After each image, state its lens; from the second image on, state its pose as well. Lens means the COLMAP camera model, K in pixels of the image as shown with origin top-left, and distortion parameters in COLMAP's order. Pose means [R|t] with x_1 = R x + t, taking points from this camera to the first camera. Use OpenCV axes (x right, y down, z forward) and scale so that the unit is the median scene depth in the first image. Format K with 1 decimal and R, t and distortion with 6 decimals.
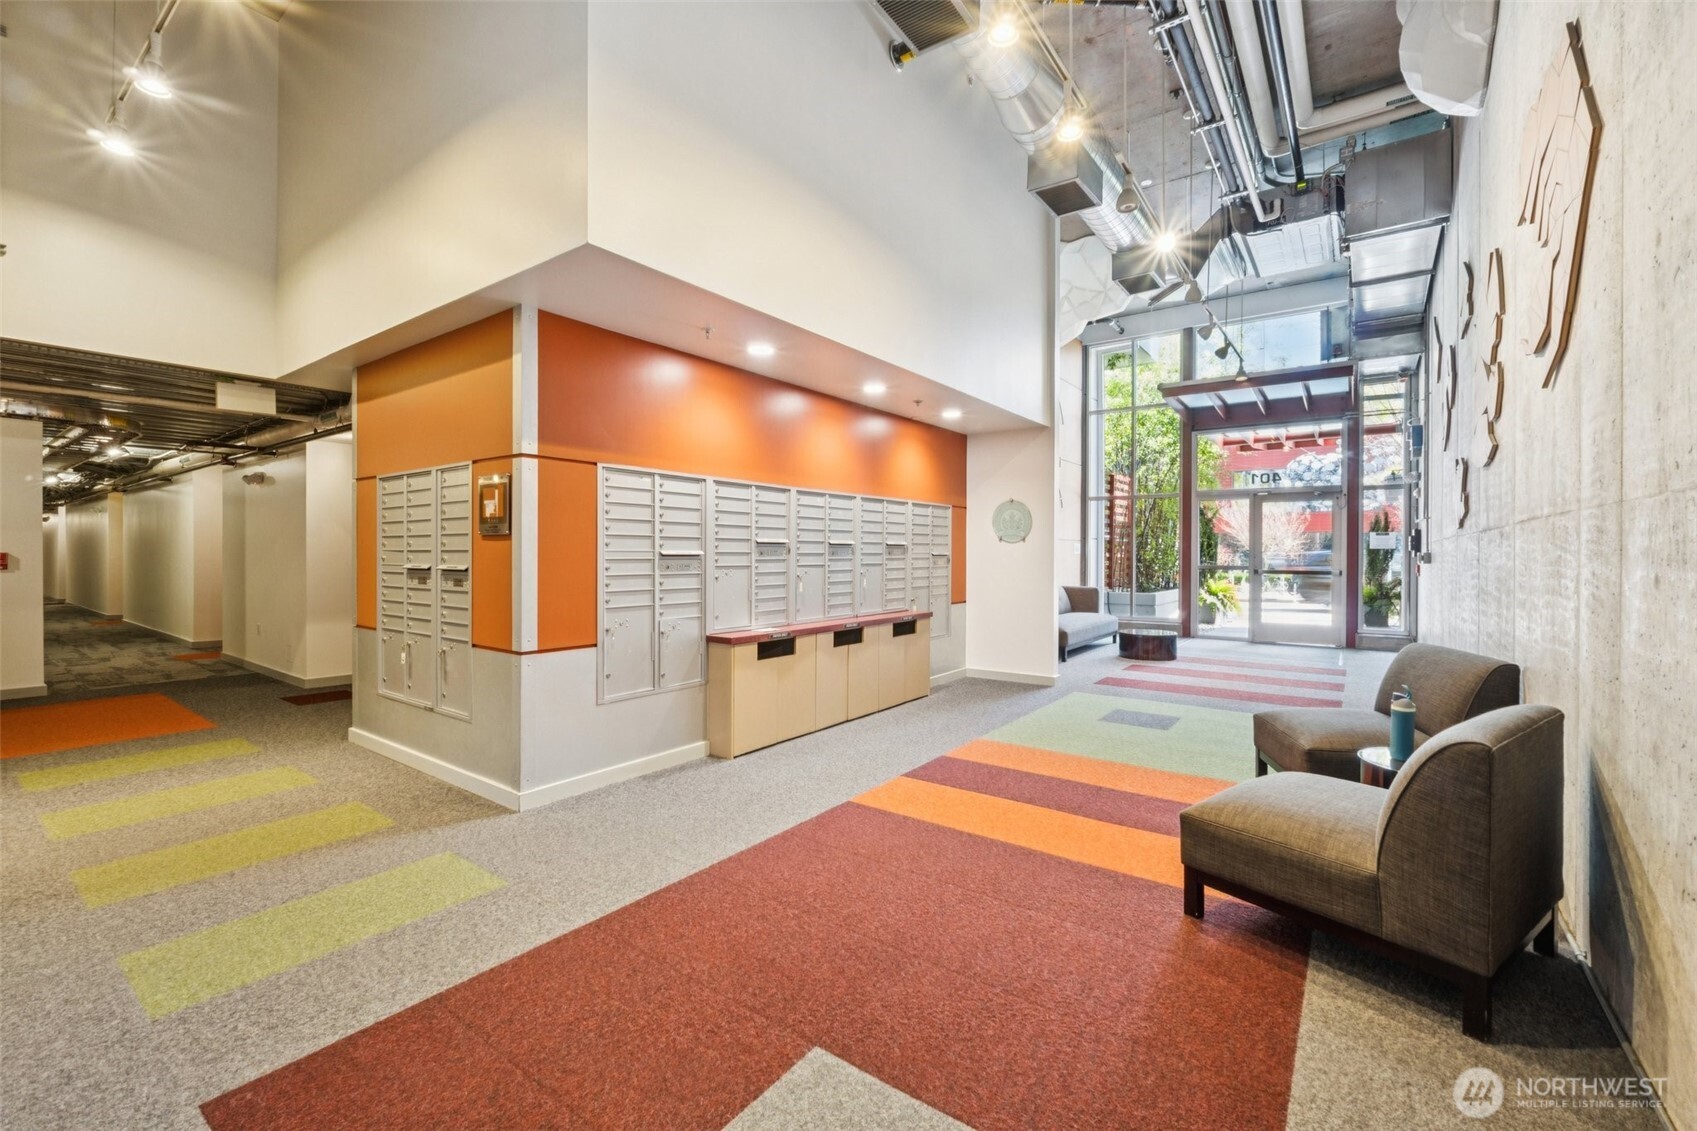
lens RADIAL K [[708.9, 0, 852.1], [0, 708.9, 557.0], [0, 0, 1]] dist [-0.010864, 0.001099]
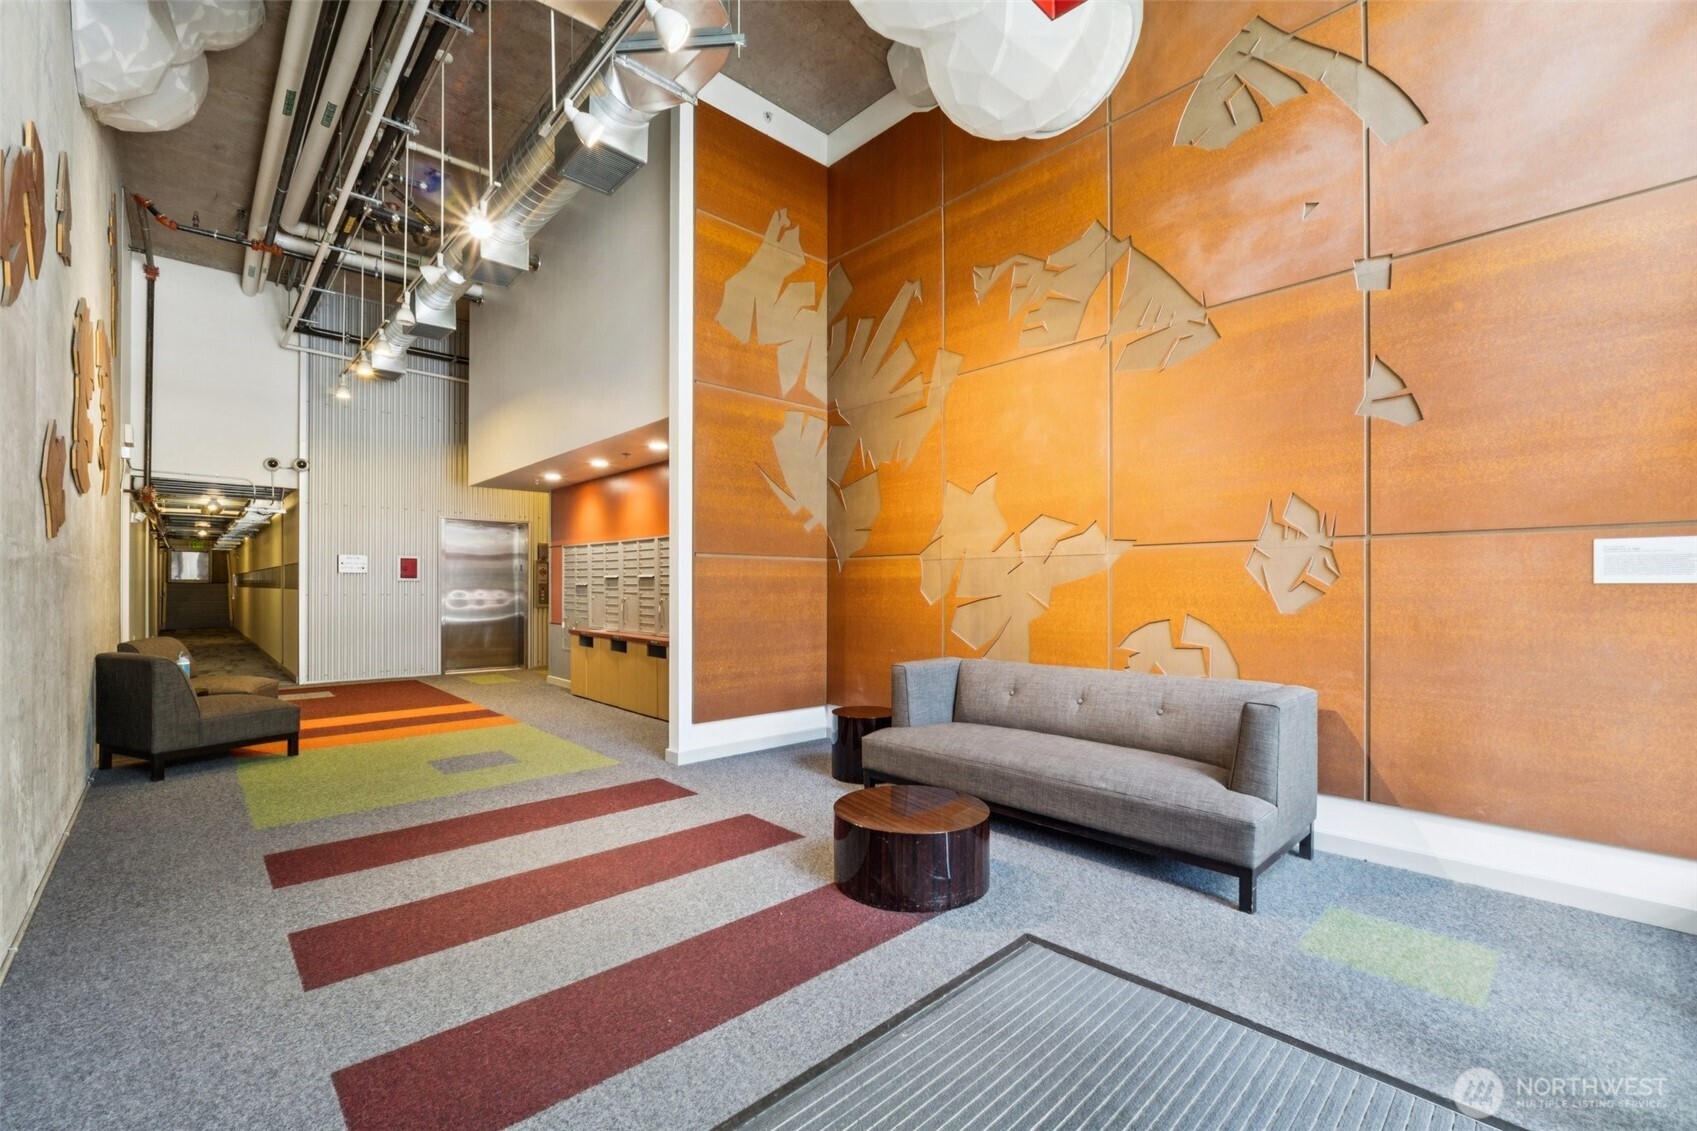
lens RADIAL K [[708.9, 0, 850.2], [0, 708.9, 579.8], [0, 0, 1]] dist [-0.010864, 0.001099]
pose [[-0.158067, 0.005140, -0.987415, 1.210645], [0.009616, 0.999947, 0.003666, -0.014656], [0.987382, -0.008915, -0.158108, 1.573284]]
